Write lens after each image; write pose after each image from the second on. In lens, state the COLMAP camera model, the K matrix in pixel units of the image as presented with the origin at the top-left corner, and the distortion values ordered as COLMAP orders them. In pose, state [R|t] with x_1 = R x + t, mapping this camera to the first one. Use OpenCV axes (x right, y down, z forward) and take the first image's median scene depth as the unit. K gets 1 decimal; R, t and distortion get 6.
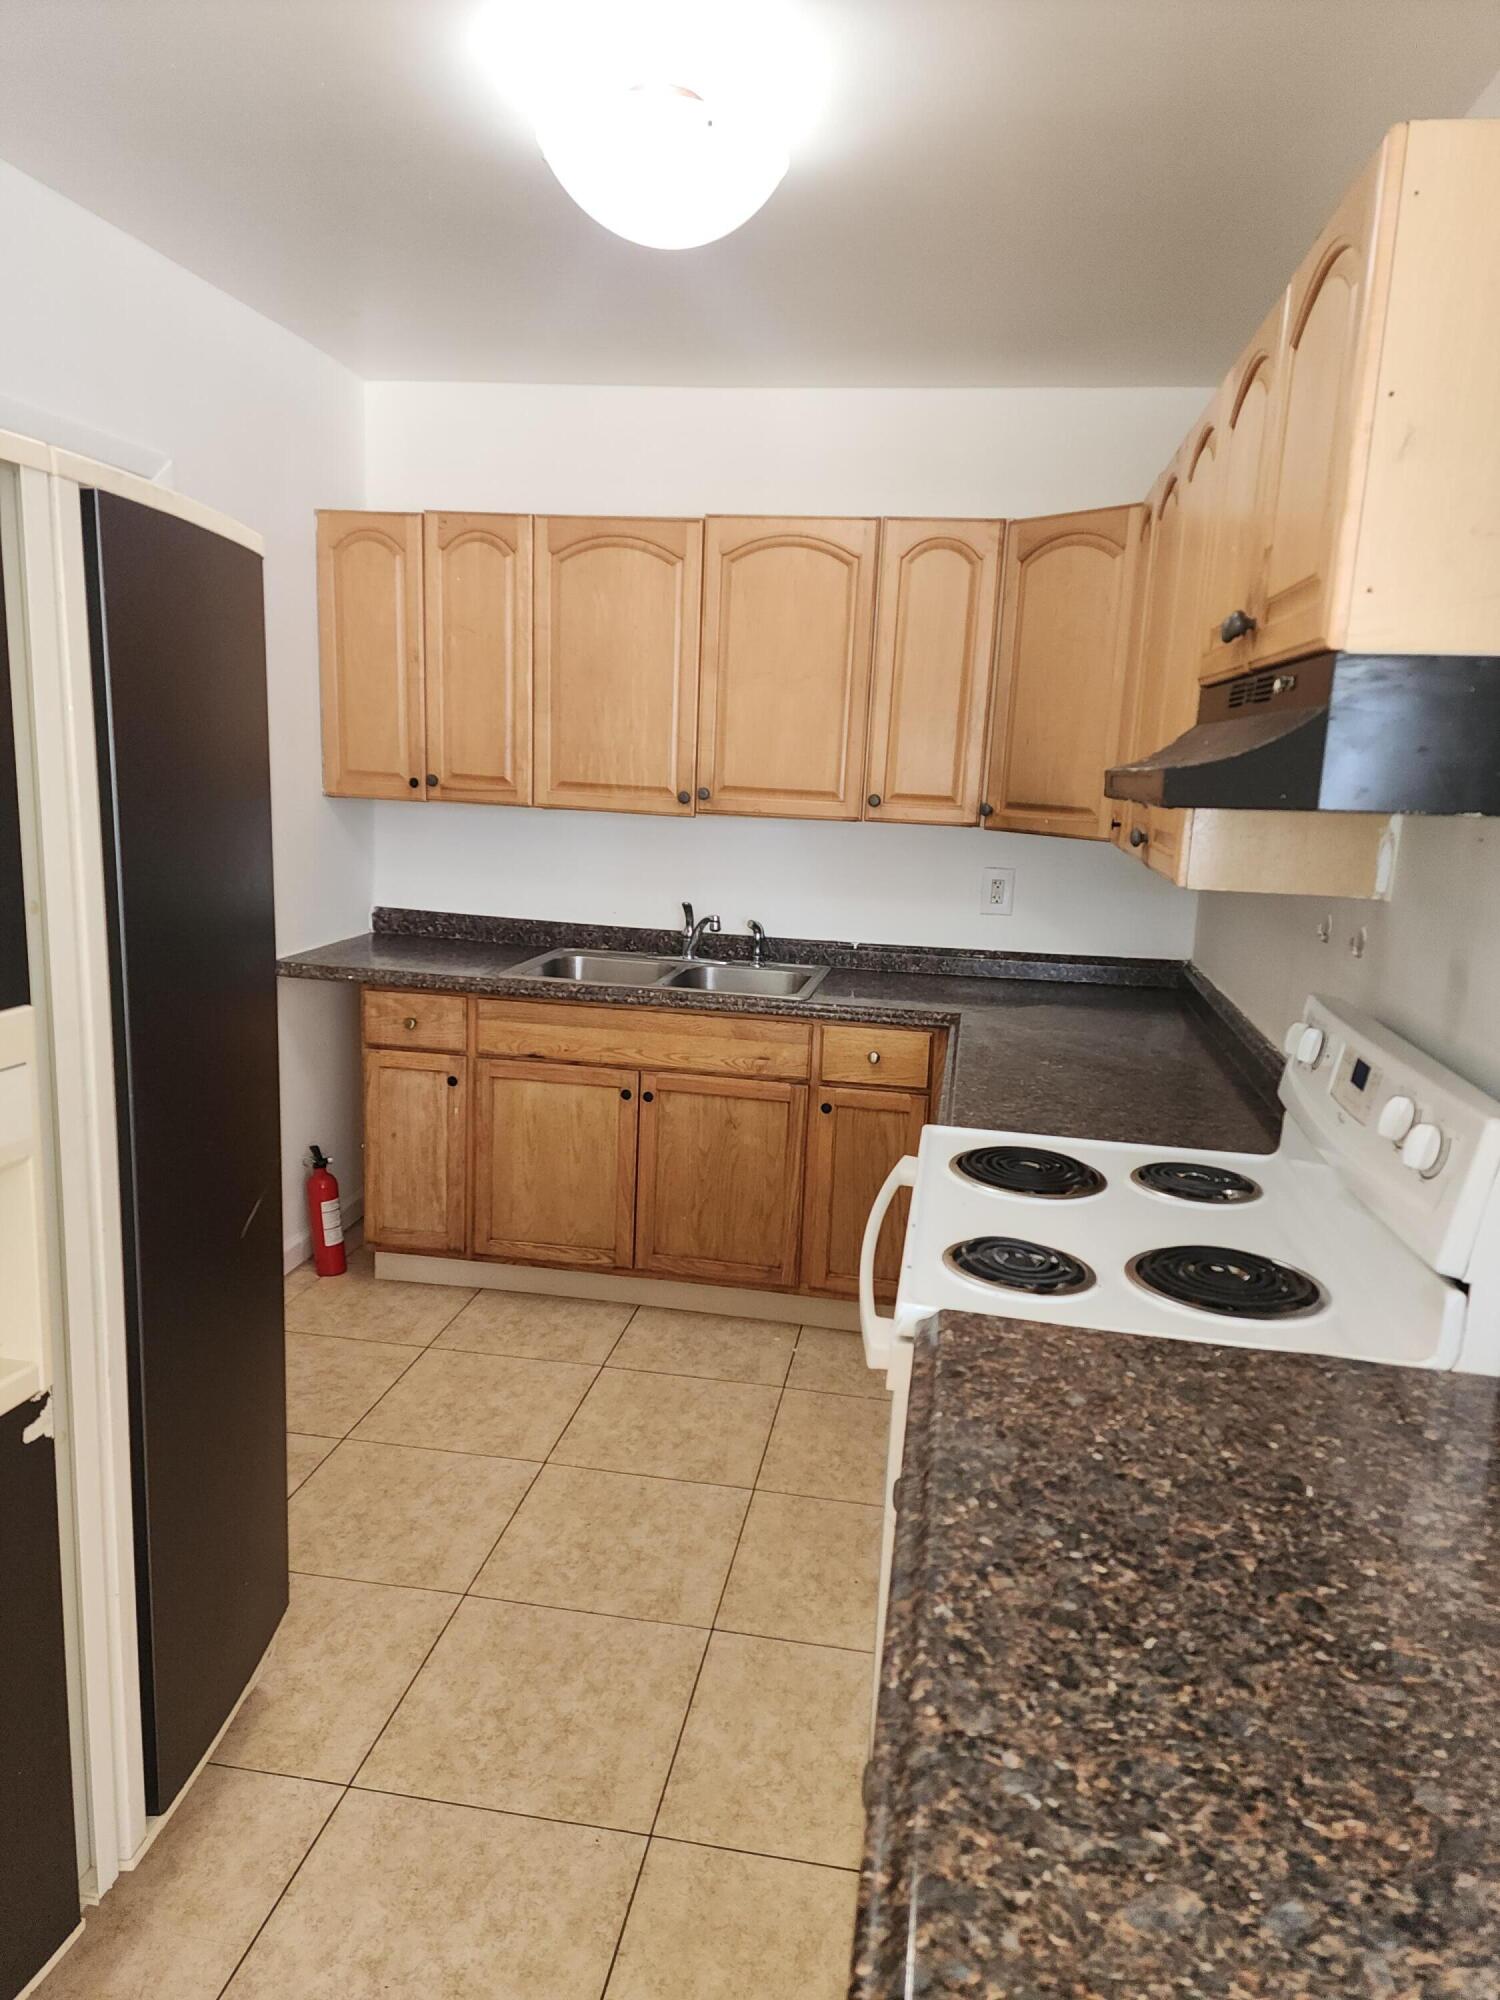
lens RADIAL K [[1334.9, 0, 755.7], [0, 1334.9, 986.7], [0, 0, 1]] dist [0.079471, -0.067296]
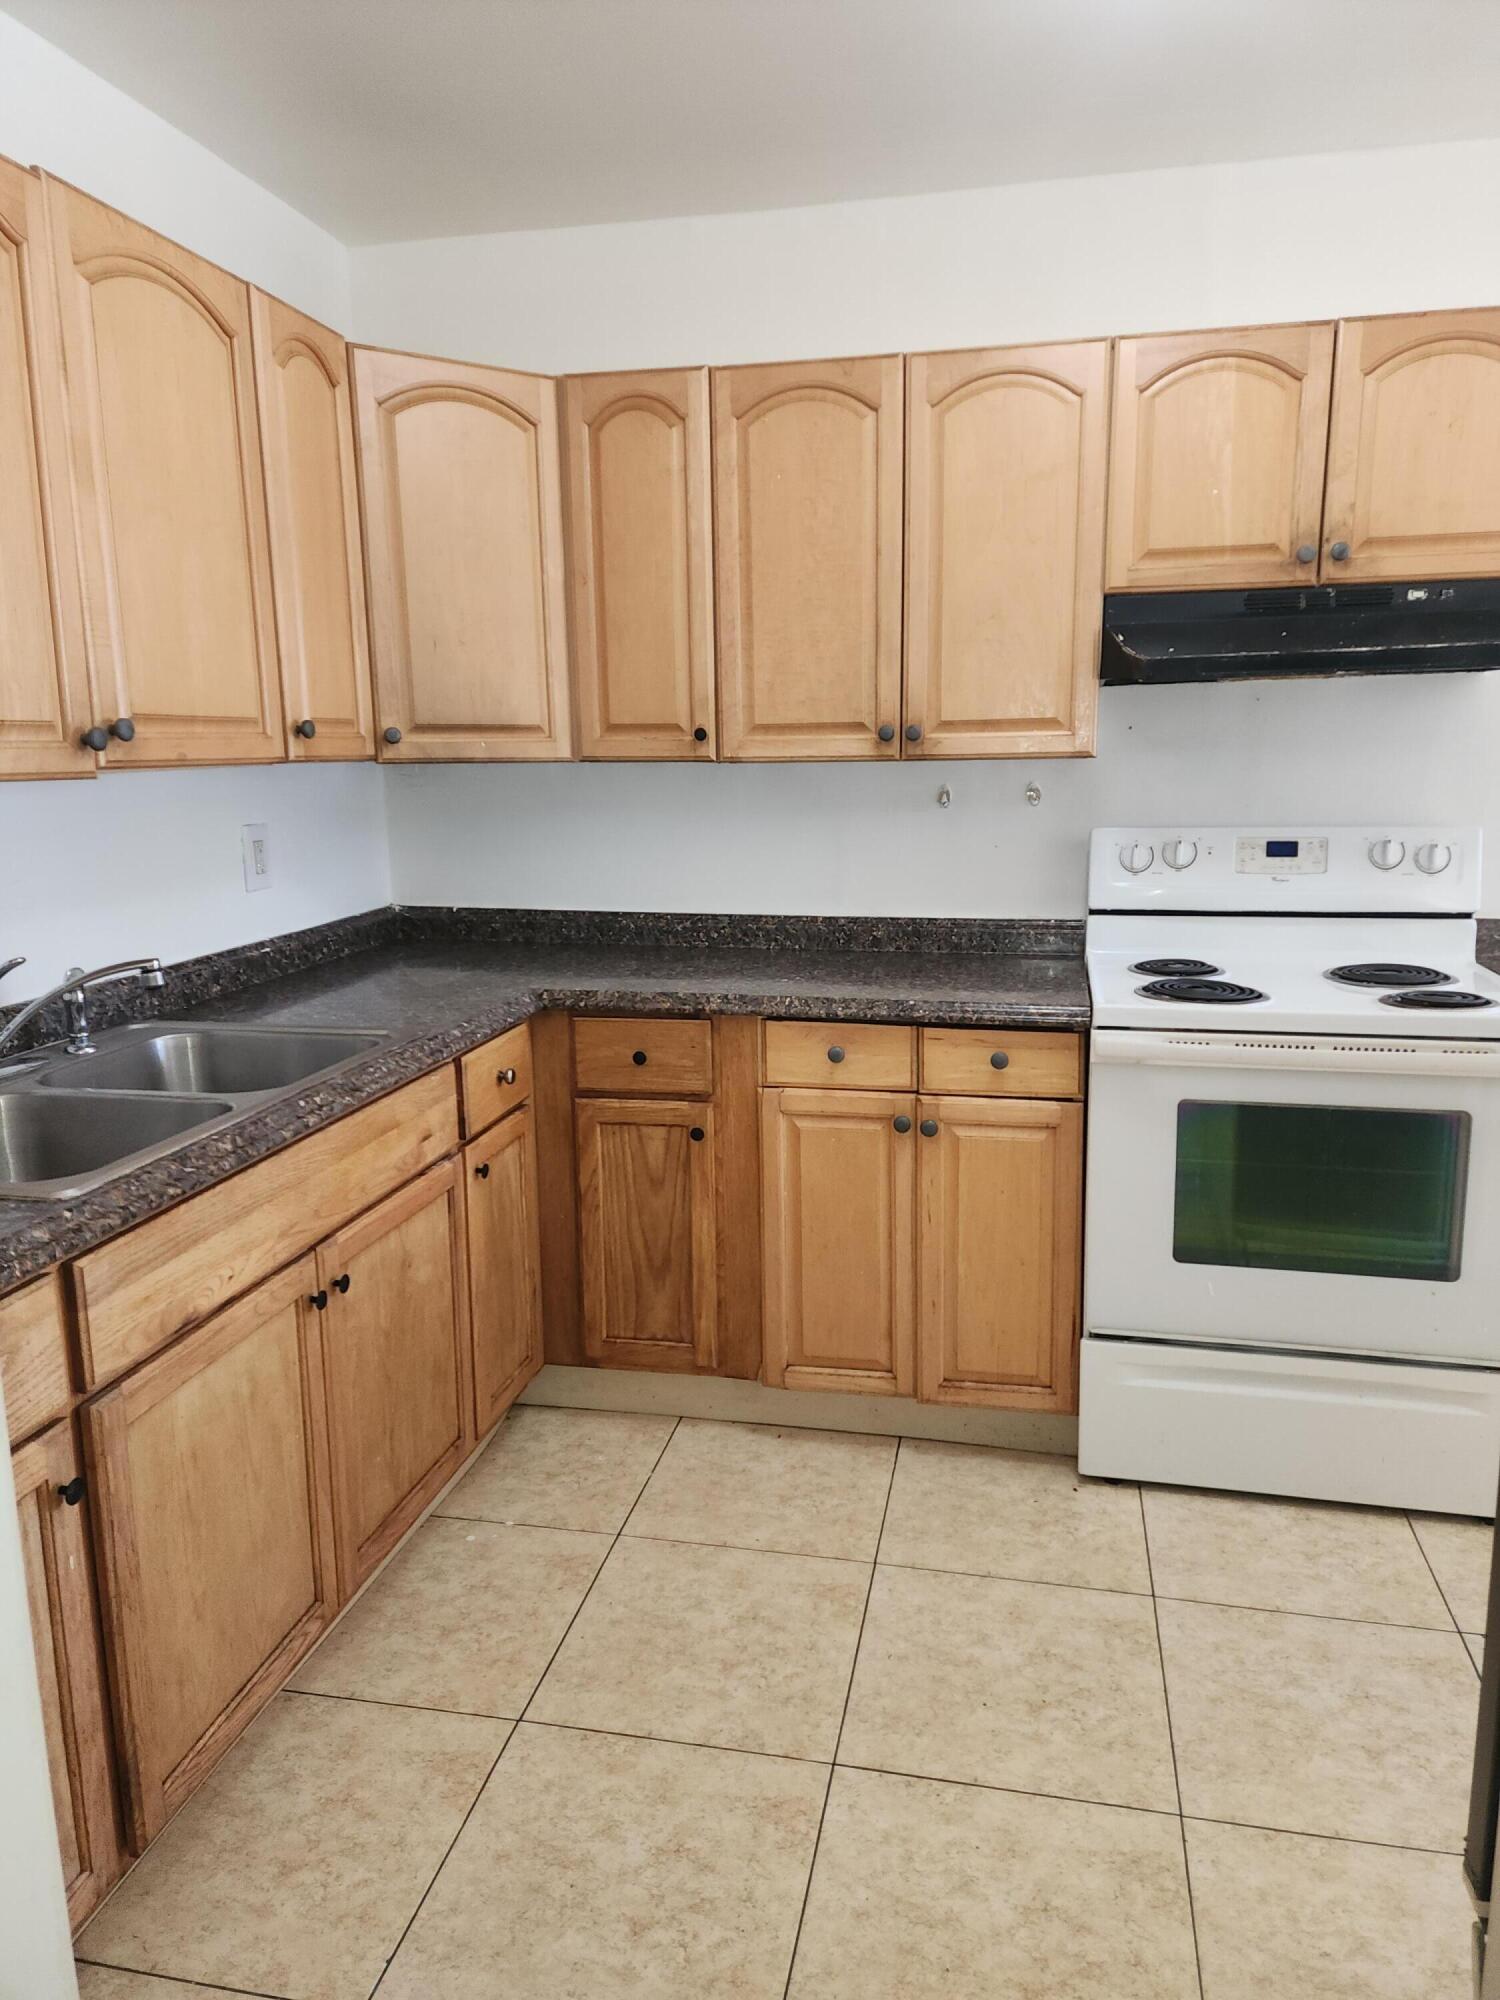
lens RADIAL K [[1334.9, 0, 755.7], [0, 1334.9, 986.7], [0, 0, 1]] dist [0.079471, -0.067296]
pose [[0.038472, -0.222139, 0.974256, -0.583292], [0.198439, 0.957258, 0.210427, -0.116048], [-0.979358, 0.185234, 0.080909, 0.765521]]
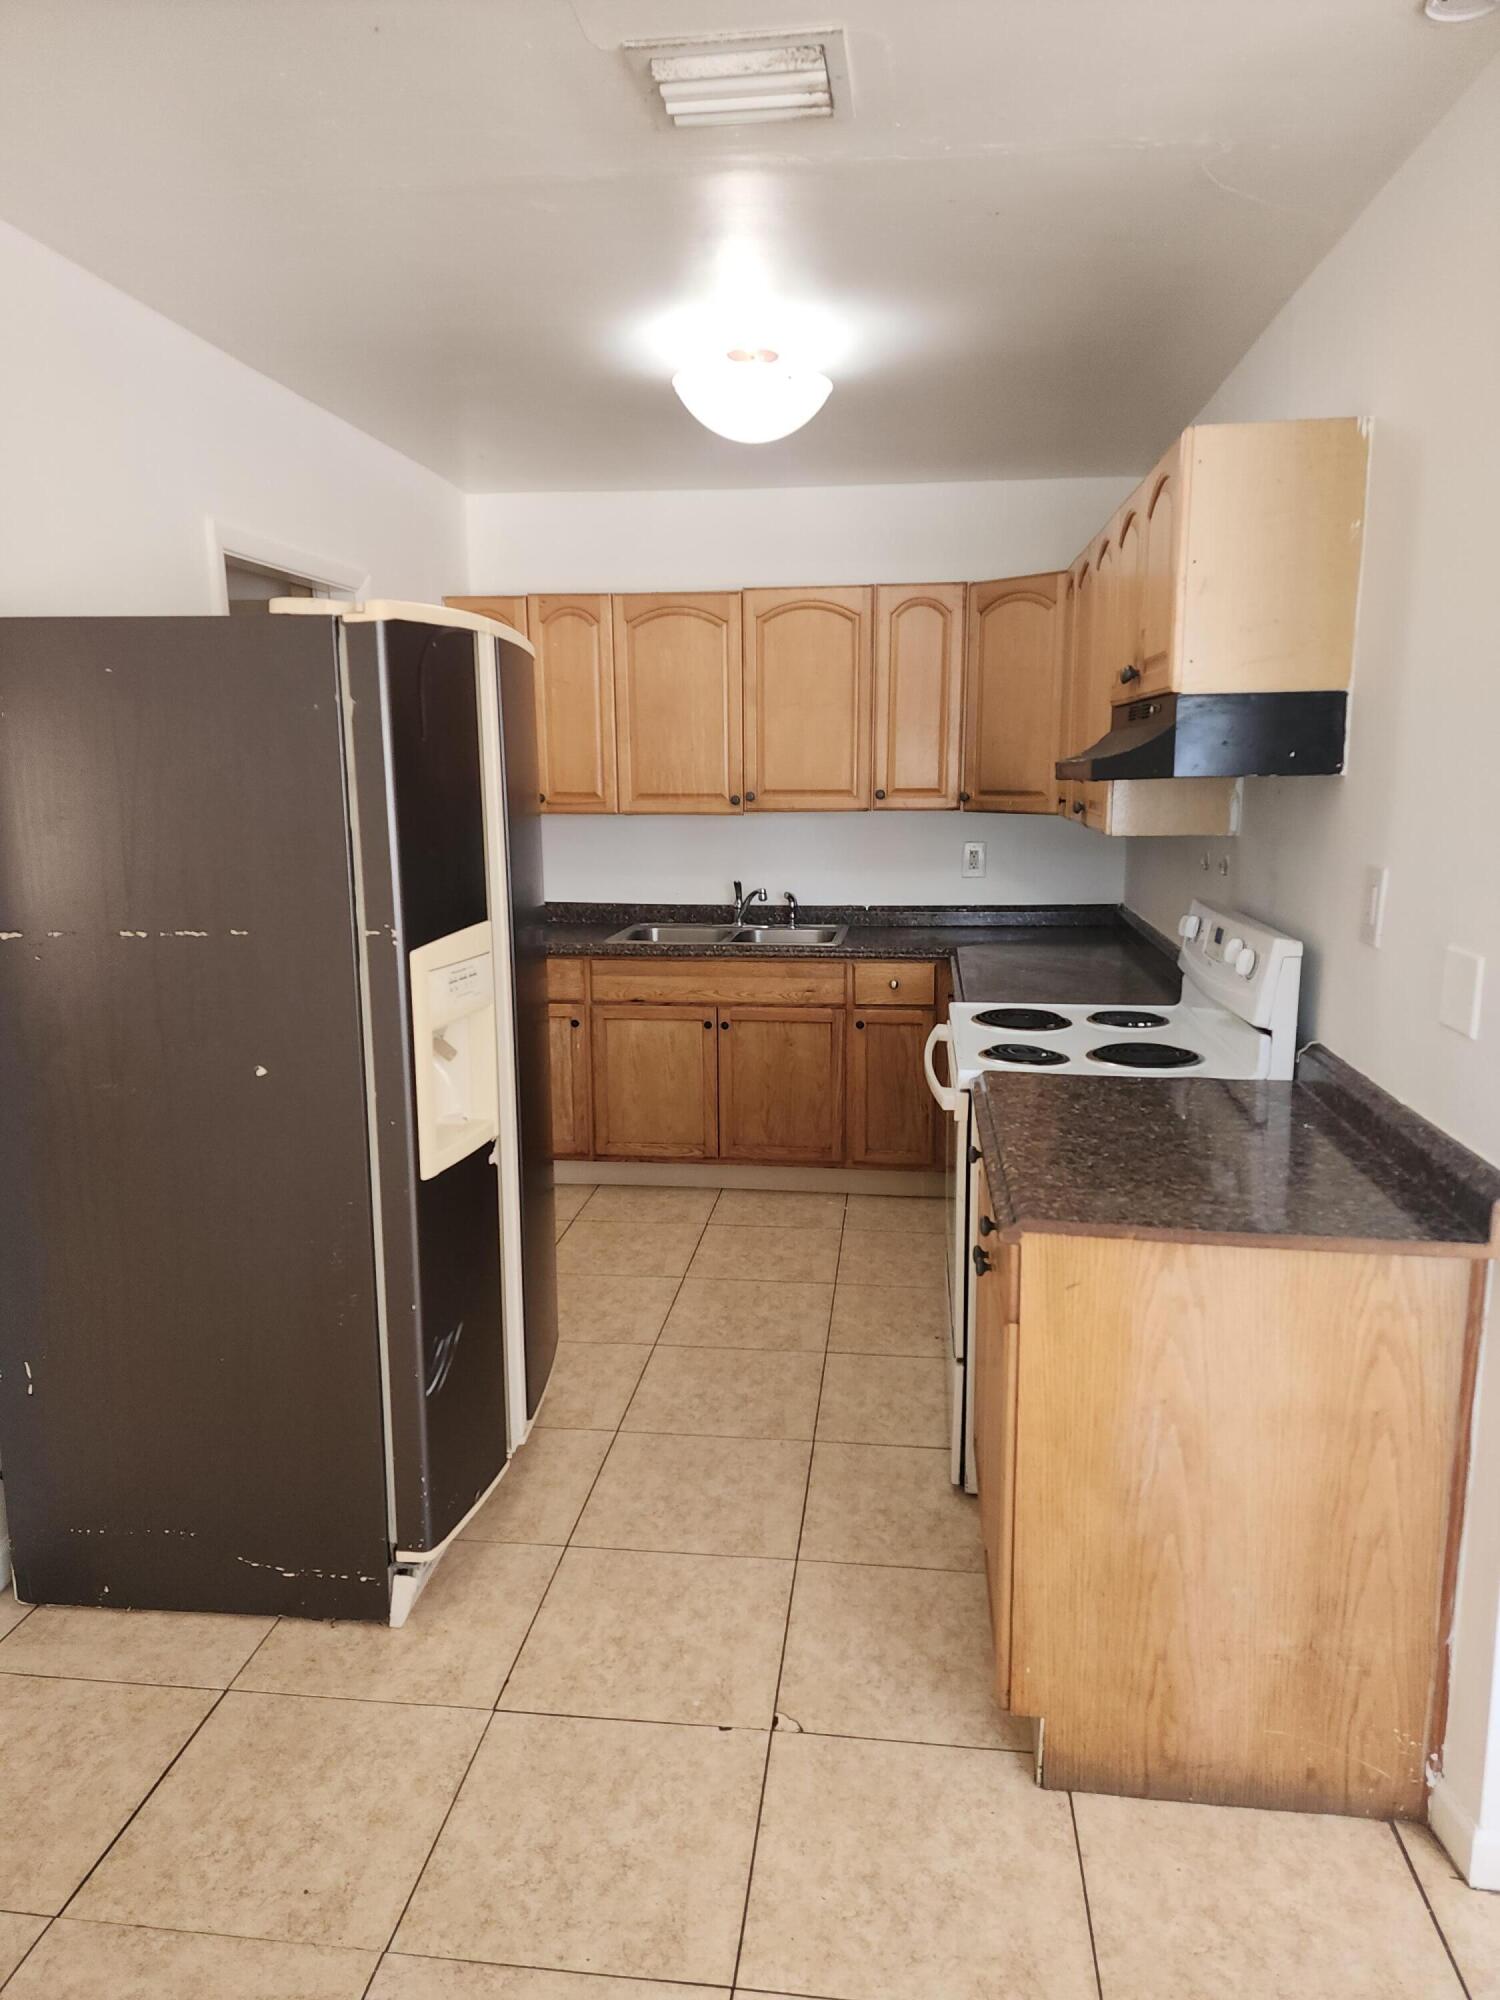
lens RADIAL K [[1333.8, 0, 750.2], [0, 1333.8, 980.4], [0, 0, 1]] dist [0.076352, -0.000026]
pose [[0.997806, -0.057288, 0.033174, -0.096667], [0.057682, 0.998274, -0.011028, 0.053547], [-0.032485, 0.012917, 0.999389, -0.328903]]
